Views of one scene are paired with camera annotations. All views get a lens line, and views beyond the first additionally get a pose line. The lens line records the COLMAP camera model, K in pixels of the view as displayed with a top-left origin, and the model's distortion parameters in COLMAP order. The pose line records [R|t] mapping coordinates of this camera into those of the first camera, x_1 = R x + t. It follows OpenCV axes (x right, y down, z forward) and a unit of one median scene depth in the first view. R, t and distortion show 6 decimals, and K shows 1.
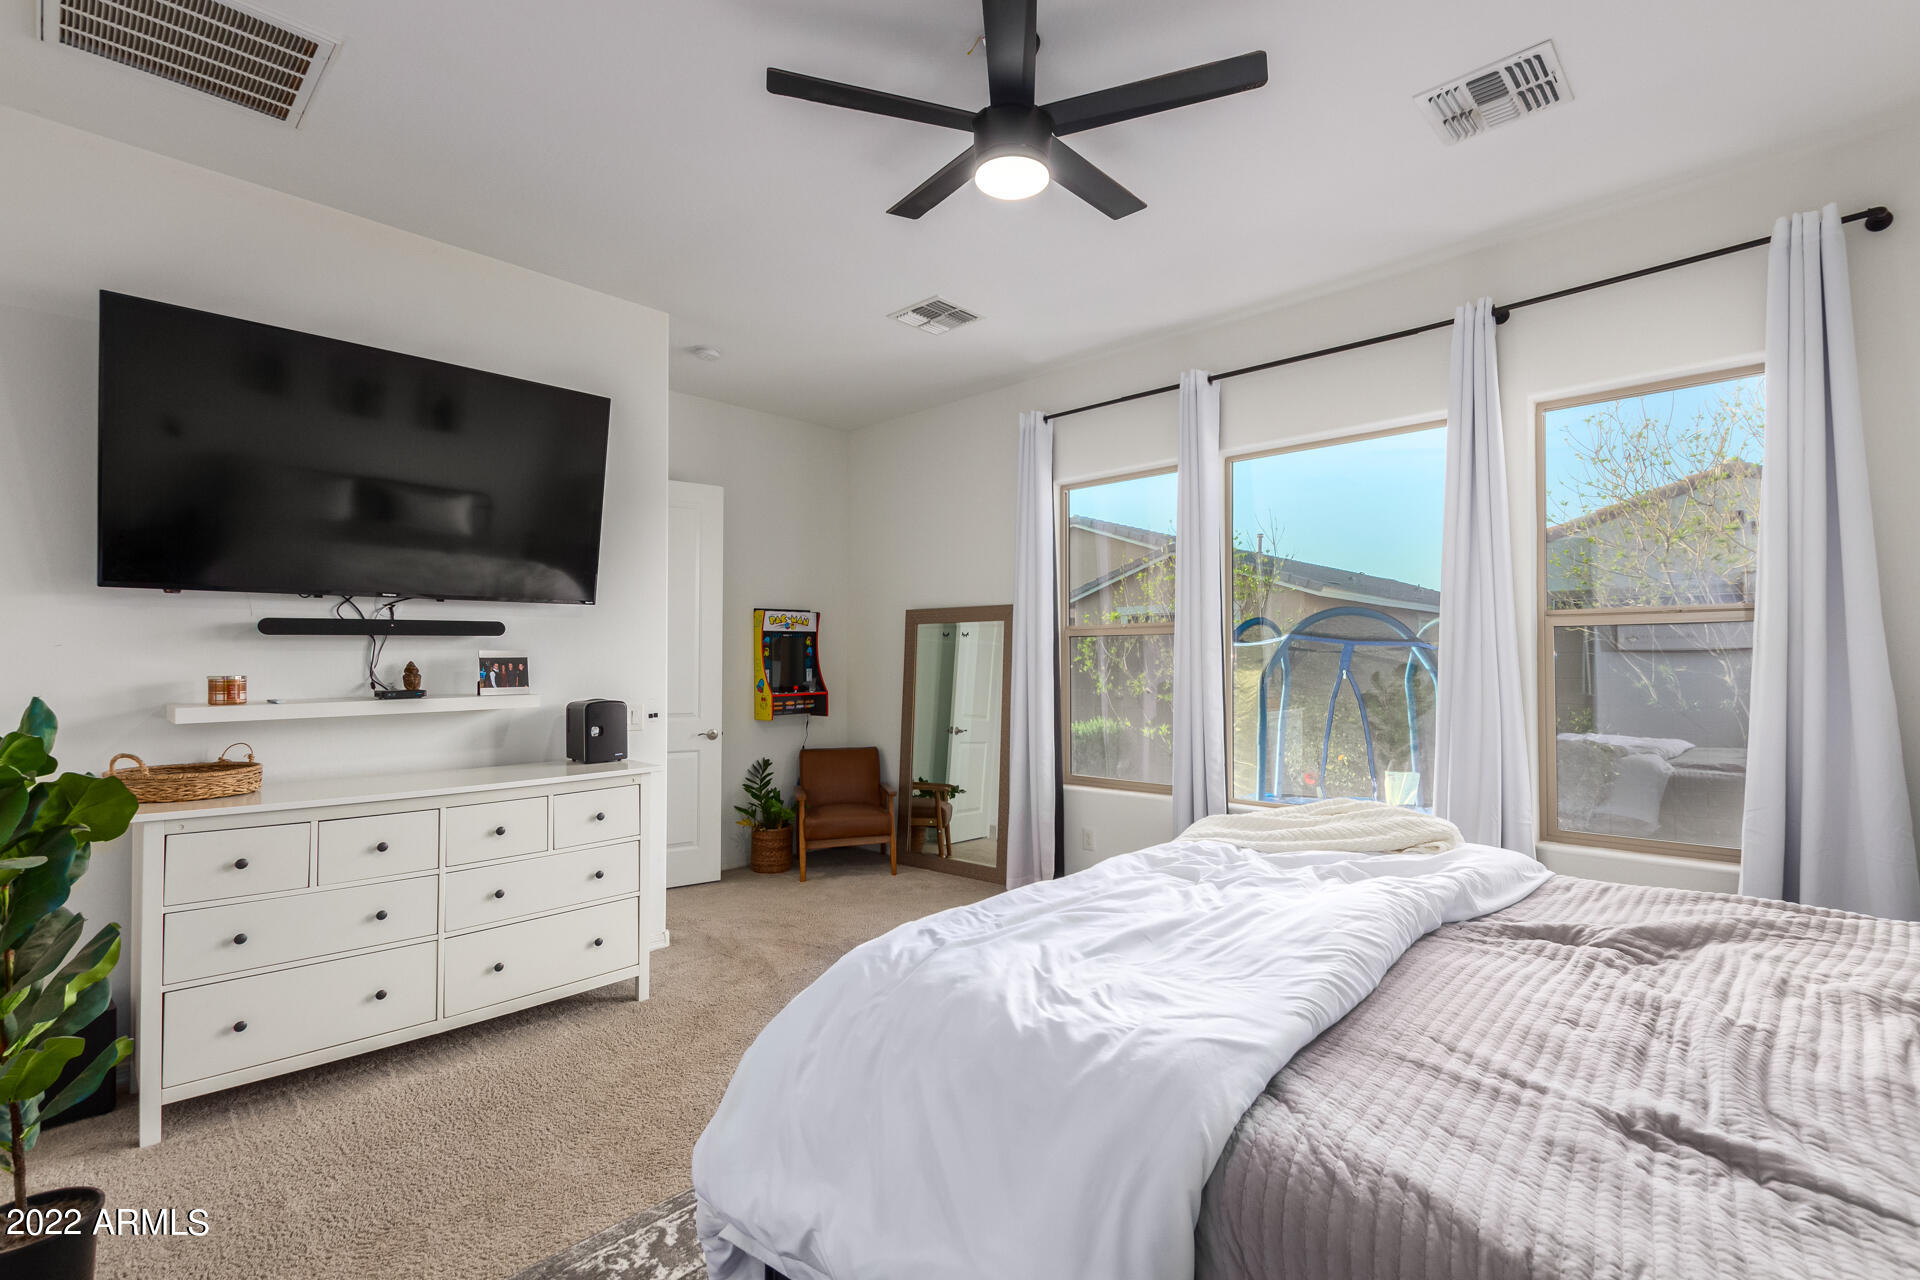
lens RADIAL K [[875.5, 0, 971.1], [0, 875.5, 646.8], [0, 0, 1]] dist [-0.001717, -0.003192]
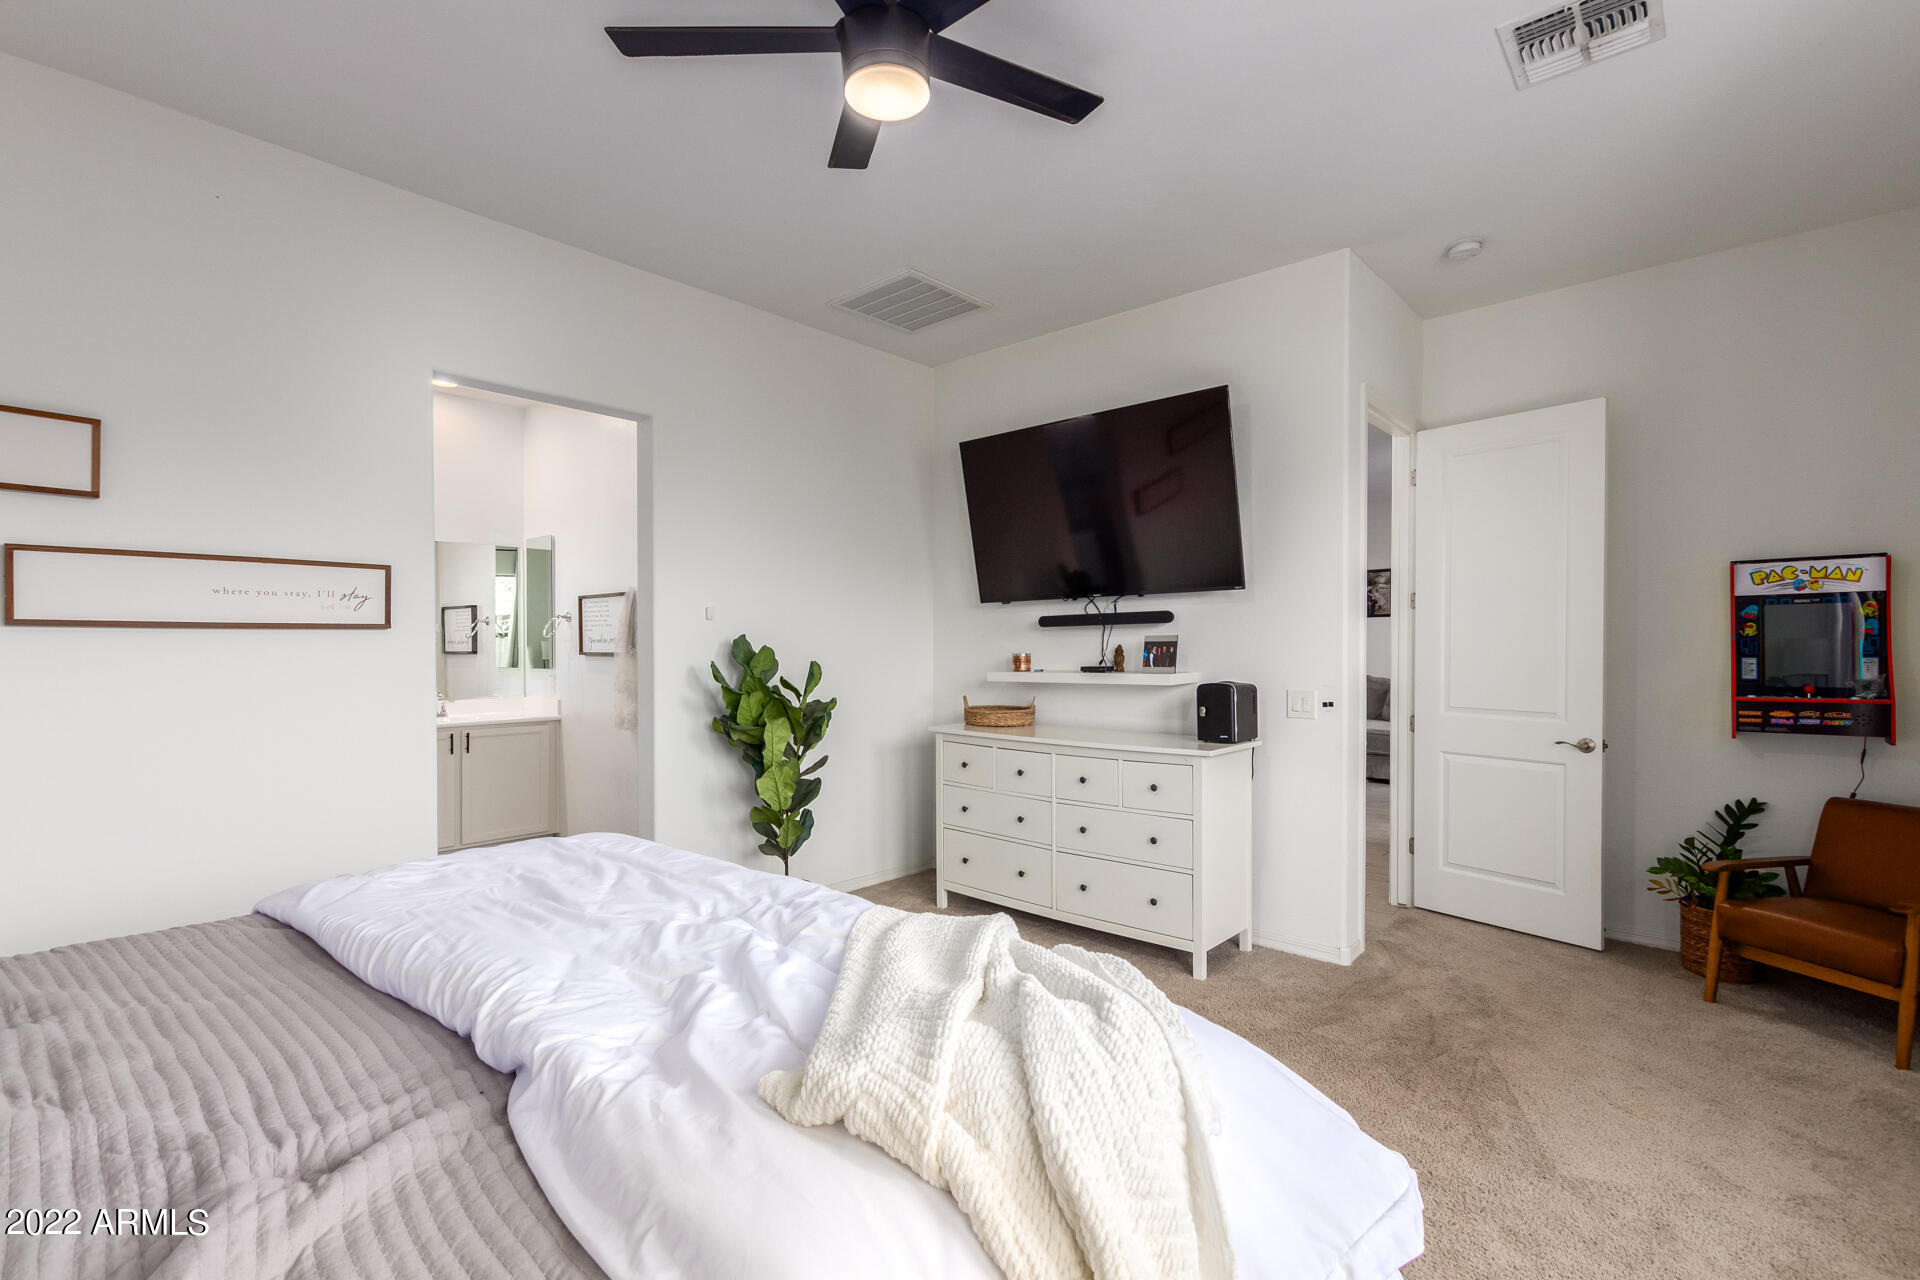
lens RADIAL K [[875.5, 0, 971.4], [0, 875.5, 643.5], [0, 0, 1]] dist [-0.001717, -0.003192]
pose [[0.021870, 0.001504, -0.999760, 0.629867], [0.017481, 0.999845, 0.001887, 0.008429], [0.999608, -0.017518, 0.021841, 0.719492]]
